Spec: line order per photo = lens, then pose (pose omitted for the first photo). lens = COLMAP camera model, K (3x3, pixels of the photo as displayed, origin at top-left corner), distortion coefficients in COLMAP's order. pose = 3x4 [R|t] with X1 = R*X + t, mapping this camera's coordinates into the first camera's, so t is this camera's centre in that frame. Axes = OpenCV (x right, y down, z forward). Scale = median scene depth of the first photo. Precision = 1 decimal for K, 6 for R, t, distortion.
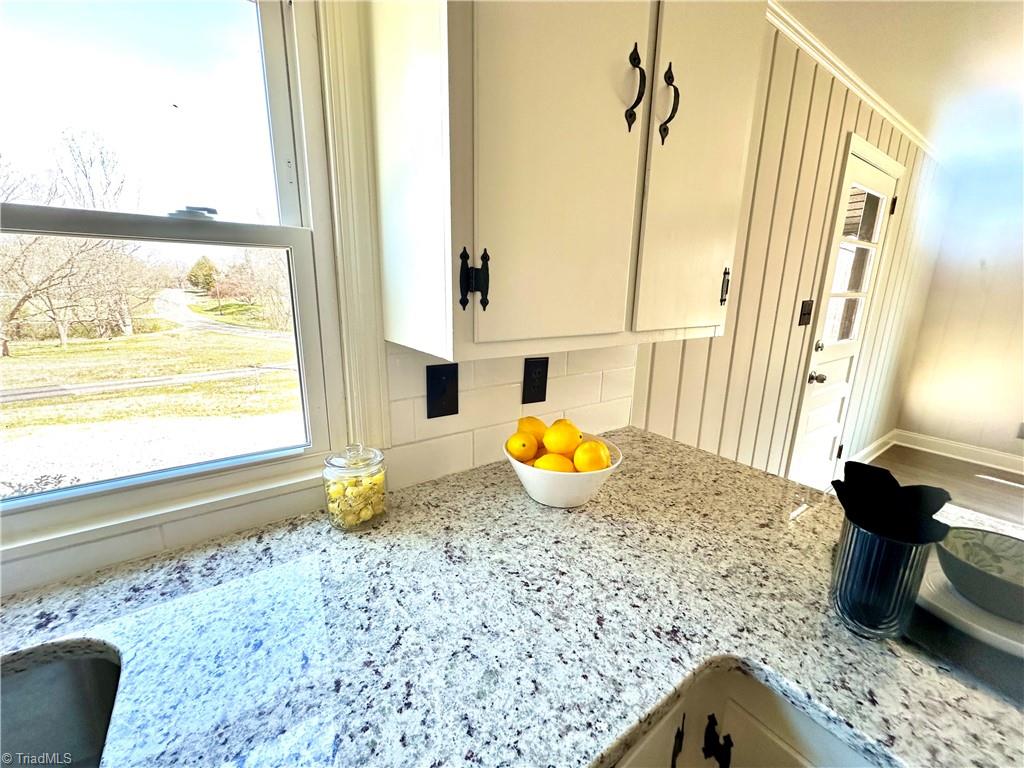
lens RADIAL K [[410.6, 0, 512.0], [0, 410.6, 385.3], [0, 0, 1]] dist [-0.000012, 0.000255]
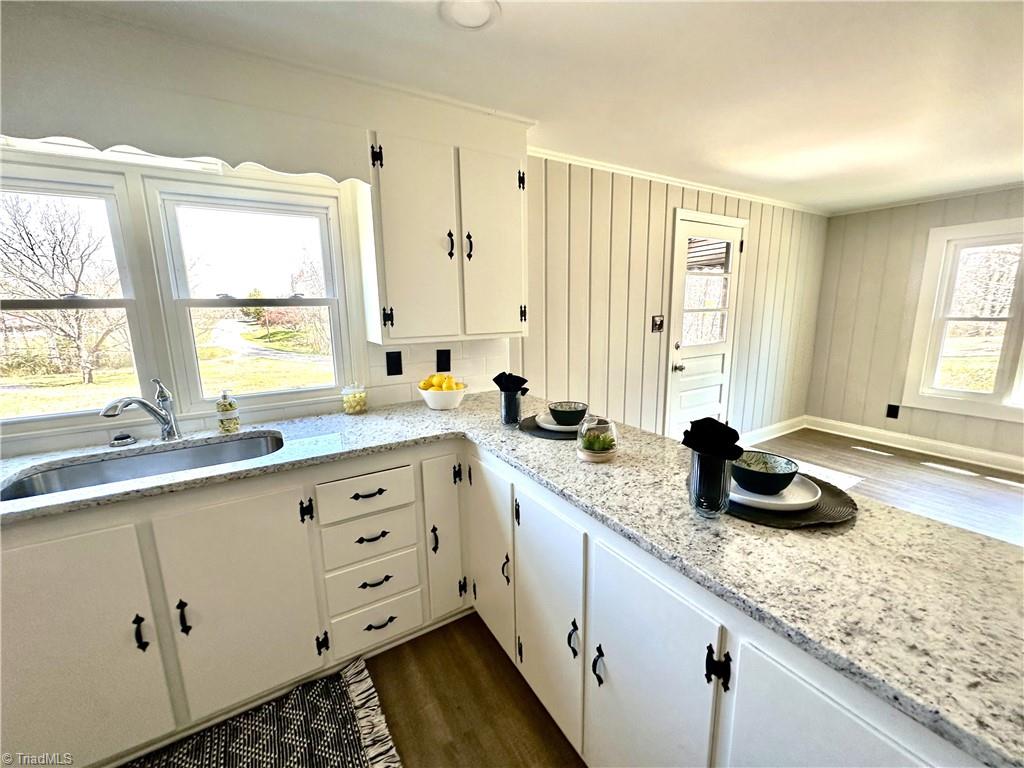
lens RADIAL K [[410.6, 0, 511.9], [0, 410.6, 385.2], [0, 0, 1]] dist [-0.000012, 0.000255]
pose [[0.996612, -0.019666, -0.079863, 0.310305], [0.015896, 0.998741, -0.047569, 0.118641], [0.080698, 0.046138, 0.995670, -0.565335]]
